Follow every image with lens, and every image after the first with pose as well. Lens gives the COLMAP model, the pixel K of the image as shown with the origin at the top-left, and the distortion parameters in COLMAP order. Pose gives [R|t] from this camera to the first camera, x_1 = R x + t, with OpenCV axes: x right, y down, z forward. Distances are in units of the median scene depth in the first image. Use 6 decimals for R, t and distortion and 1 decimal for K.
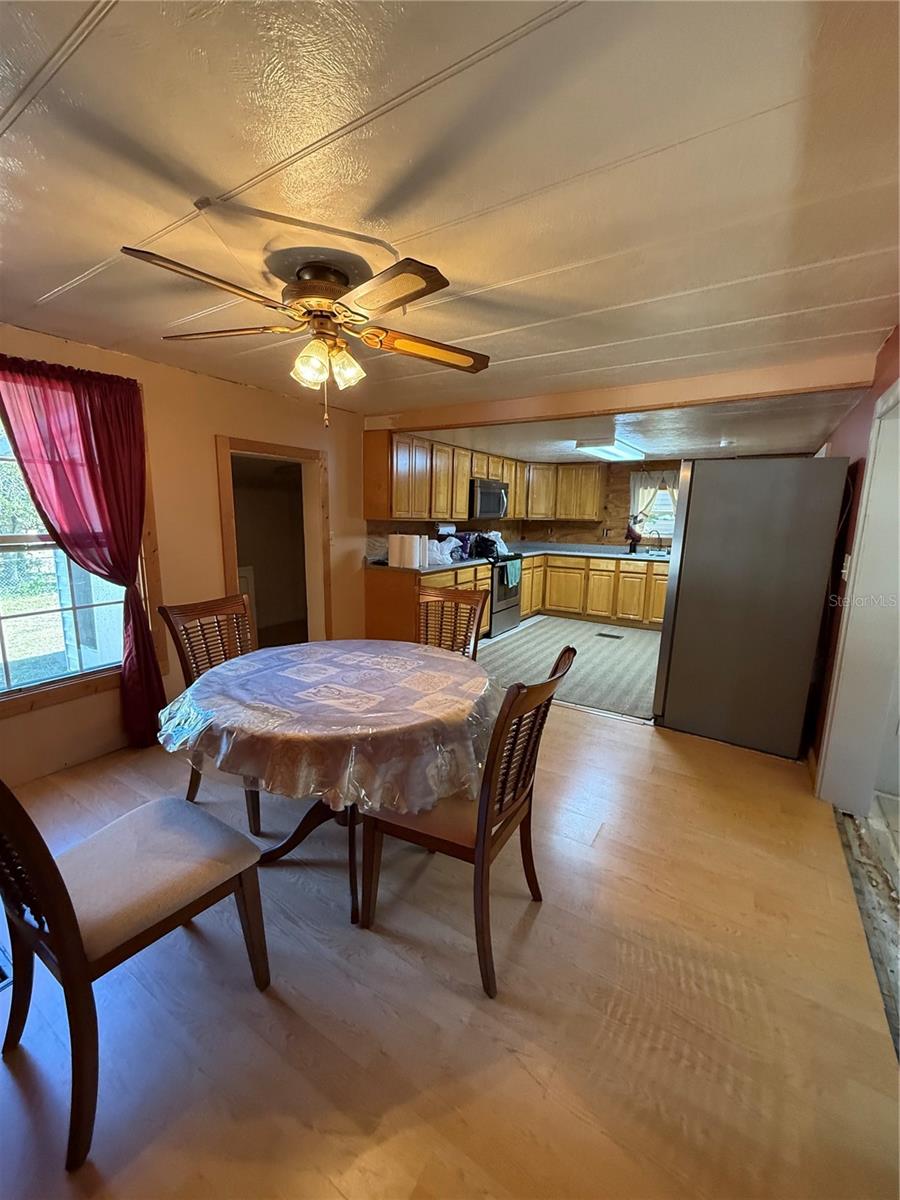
lens RADIAL K [[479.6, 0, 450.1], [0, 479.6, 596.7], [0, 0, 1]] dist [0.000587, 0.001134]
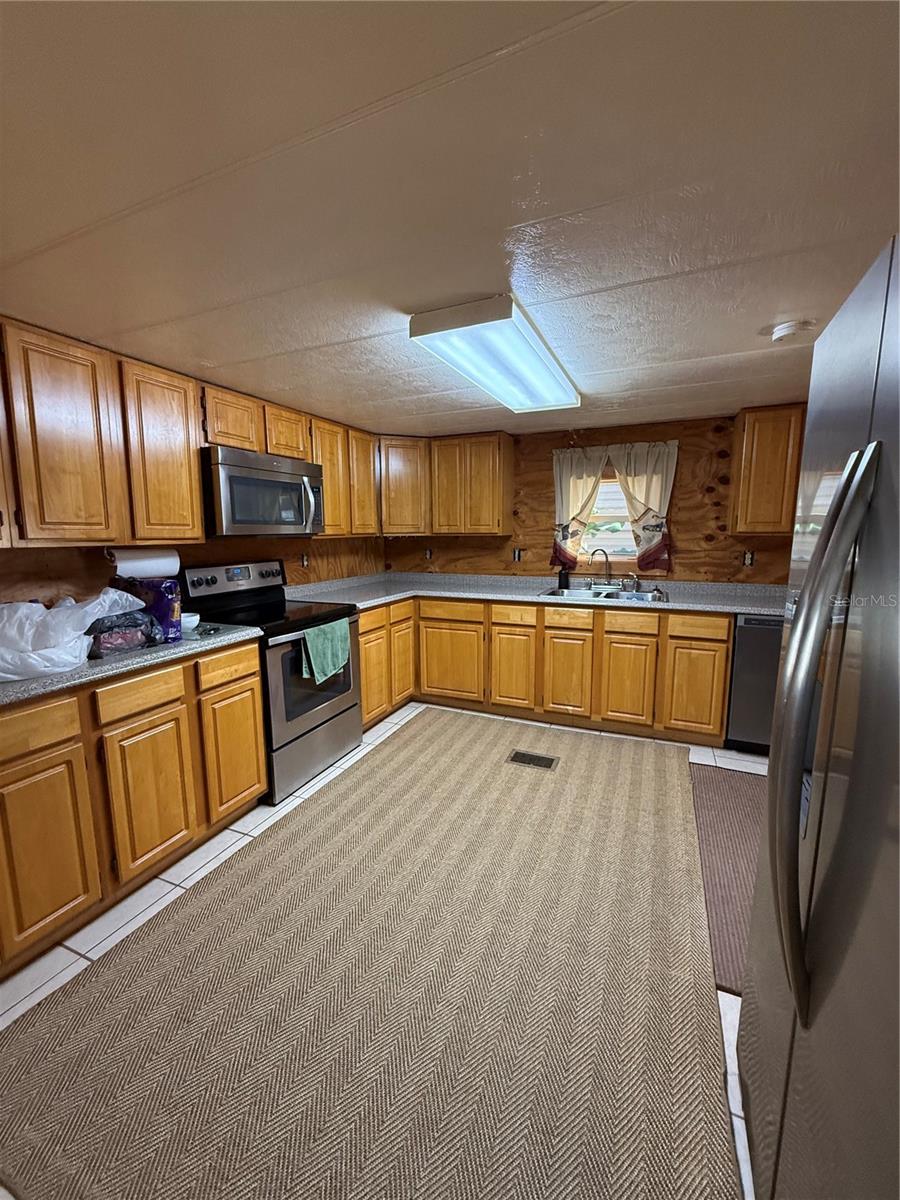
lens RADIAL K [[479.6, 0, 451.6], [0, 479.6, 595.8], [0, 0, 1]] dist [0.000587, 0.001134]
pose [[0.987944, -0.044234, 0.148356, 0.165227], [0.049558, 0.998246, -0.032383, -0.073123], [-0.146664, 0.039345, 0.988404, 0.462983]]
